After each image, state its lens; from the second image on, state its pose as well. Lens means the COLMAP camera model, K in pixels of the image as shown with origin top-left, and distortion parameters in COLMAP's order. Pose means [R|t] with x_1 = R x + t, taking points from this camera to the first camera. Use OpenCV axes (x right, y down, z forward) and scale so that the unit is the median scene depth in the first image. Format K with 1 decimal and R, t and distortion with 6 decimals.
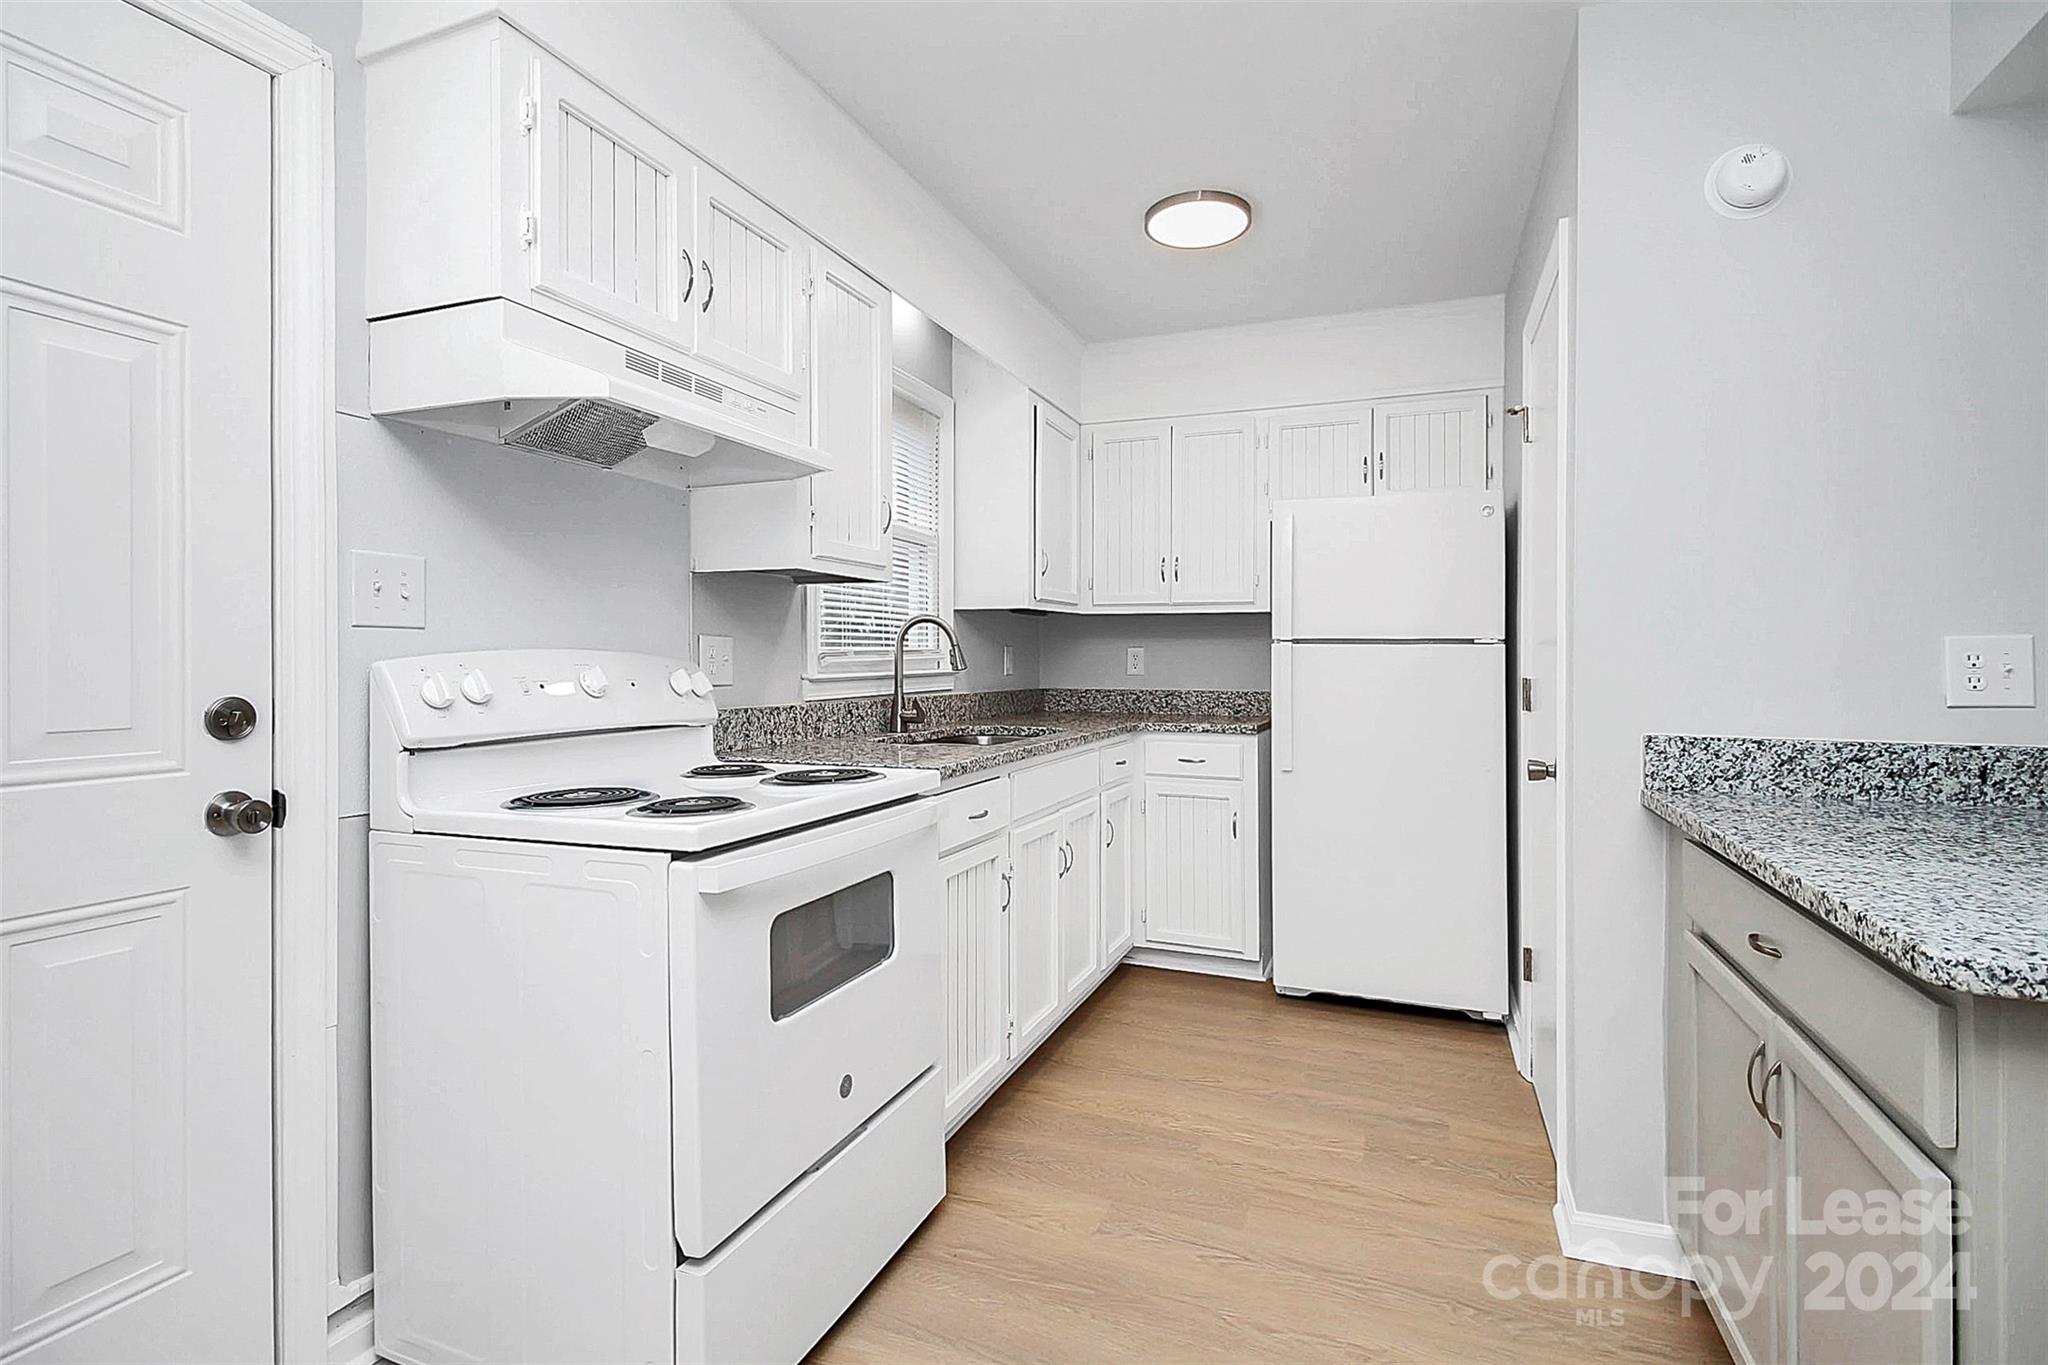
lens RADIAL K [[962.1, 0, 1027.2], [0, 962.1, 658.1], [0, 0, 1]] dist [0.003465, -0.013108]
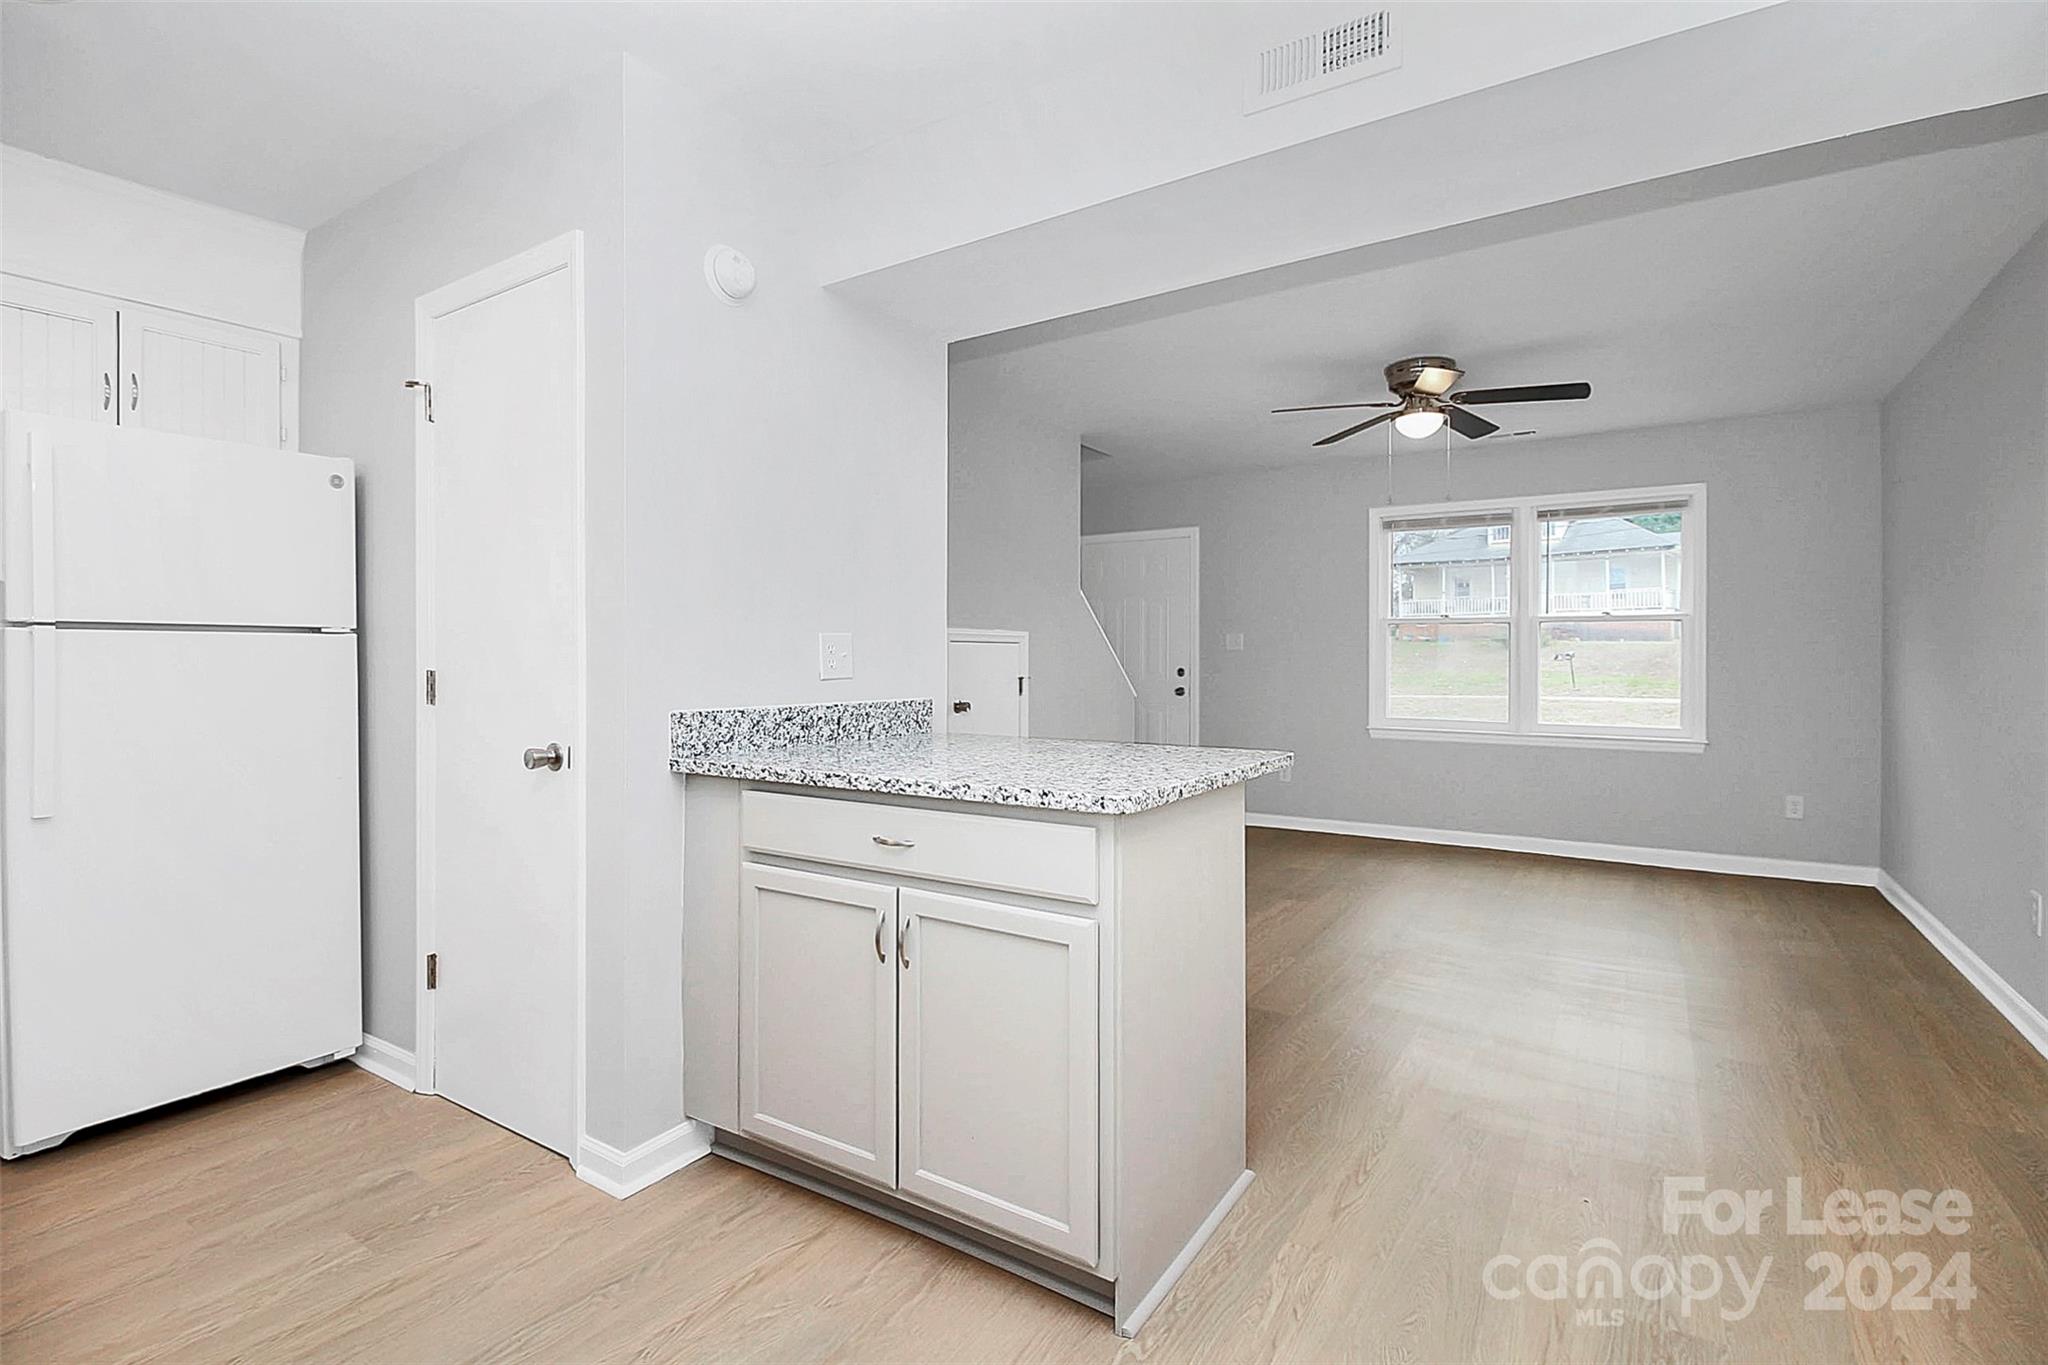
lens RADIAL K [[962.1, 0, 1023.4], [0, 962.1, 666.2], [0, 0, 1]] dist [0.003465, -0.013108]
pose [[0.195656, -0.015954, 0.980543, -0.330786], [0.004727, 0.999871, 0.015325, 0.005591], [-0.980661, 0.001637, 0.195706, 0.276189]]
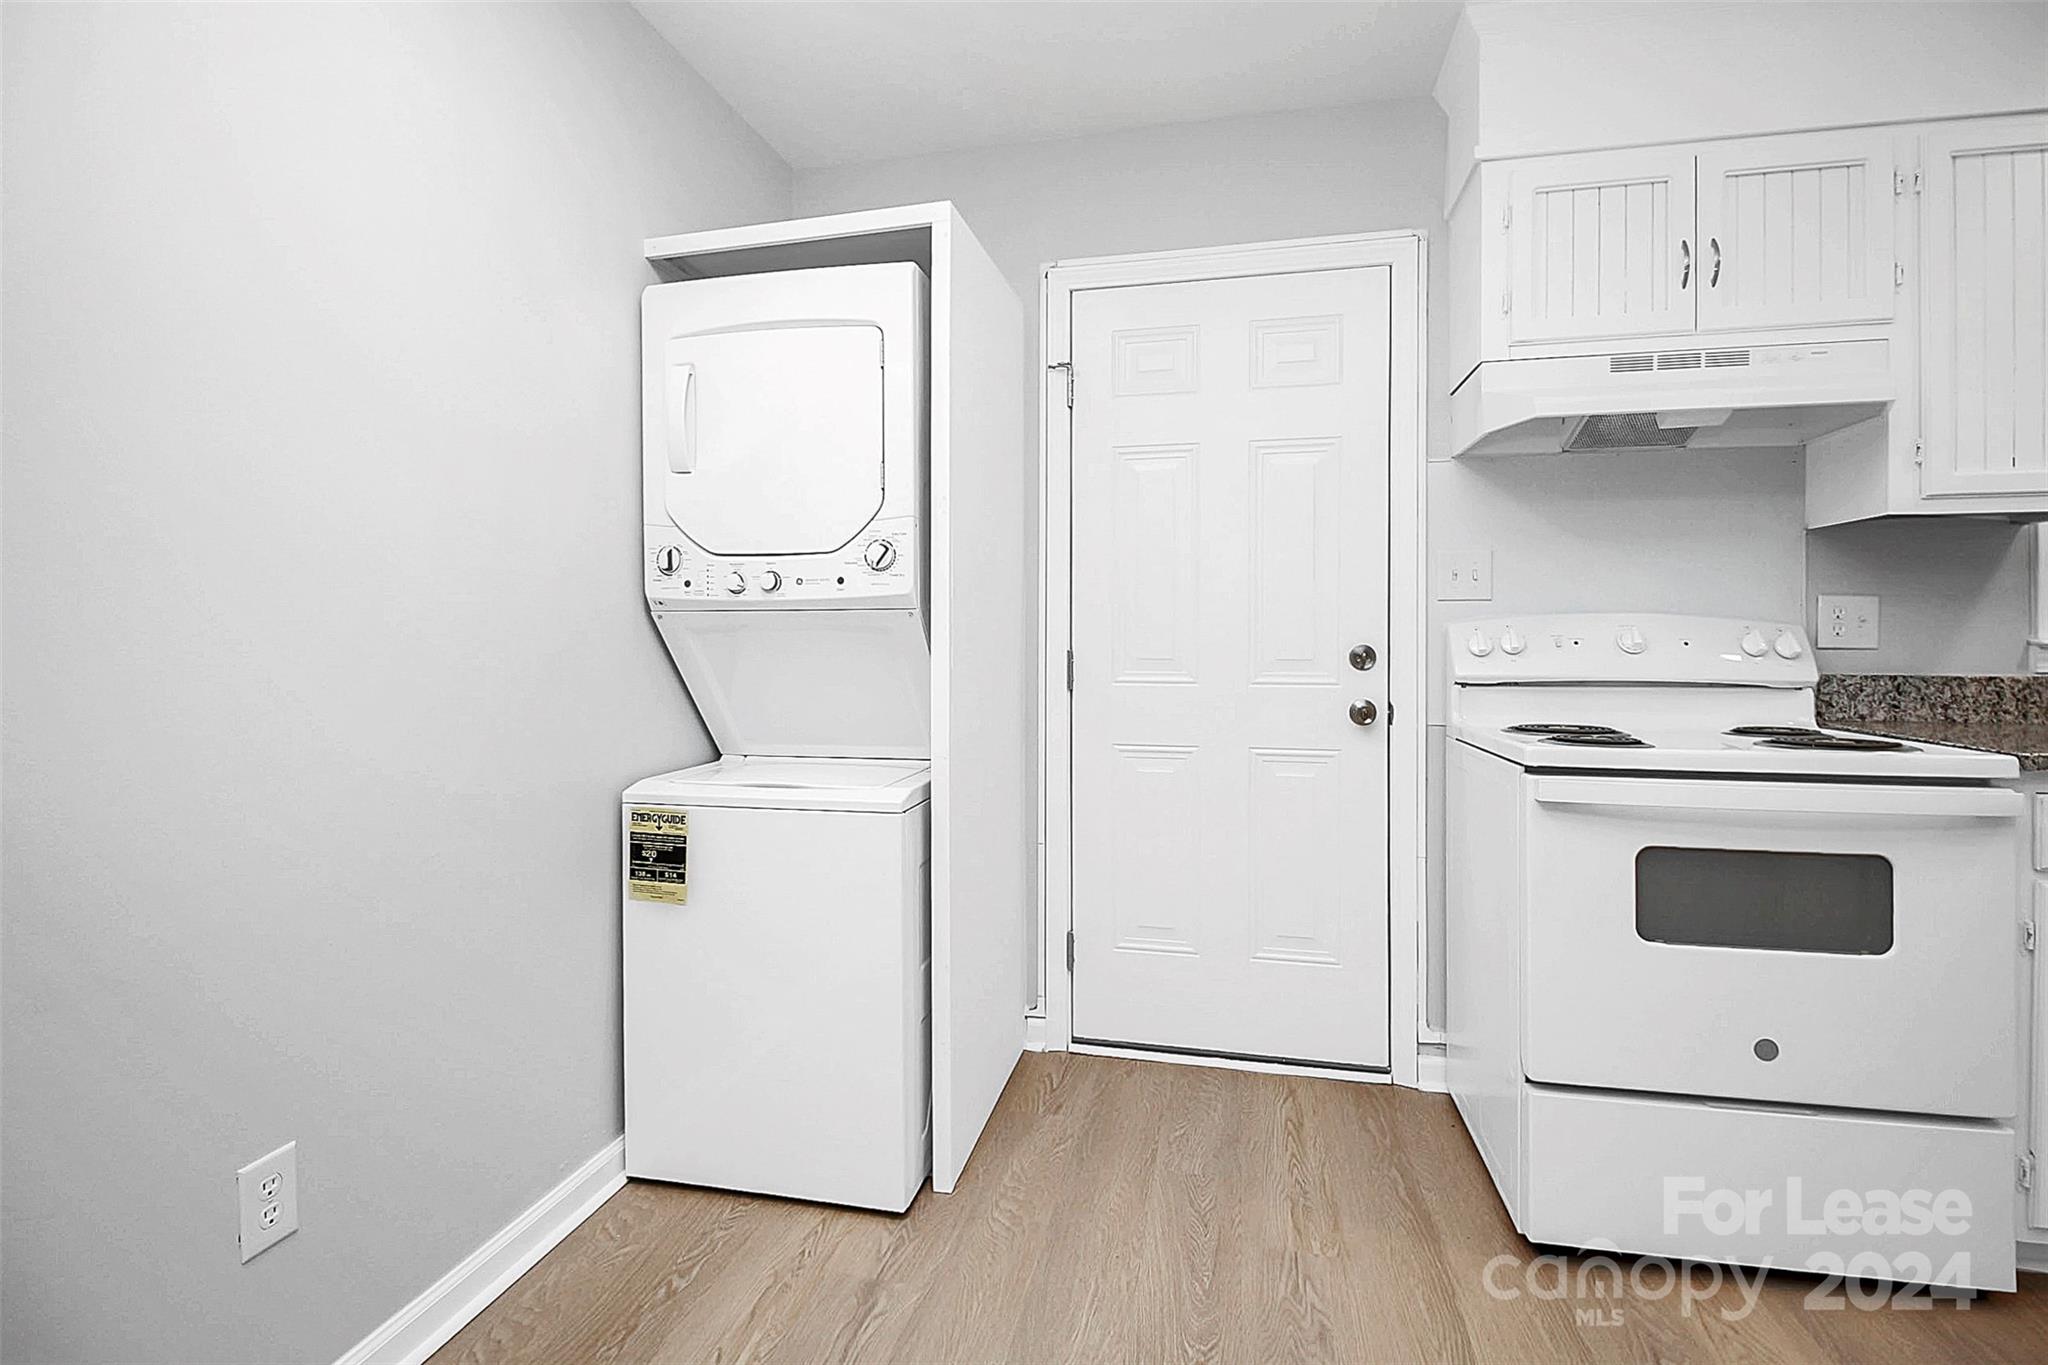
lens RADIAL K [[962.1, 0, 1027.0], [0, 962.1, 646.5], [0, 0, 1]] dist [0.003465, -0.013108]
pose [[0.160417, 0.008755, -0.987011, 0.462187], [0.003063, 0.999951, 0.009368, 0.015386], [0.987045, -0.004526, 0.160382, 0.074785]]
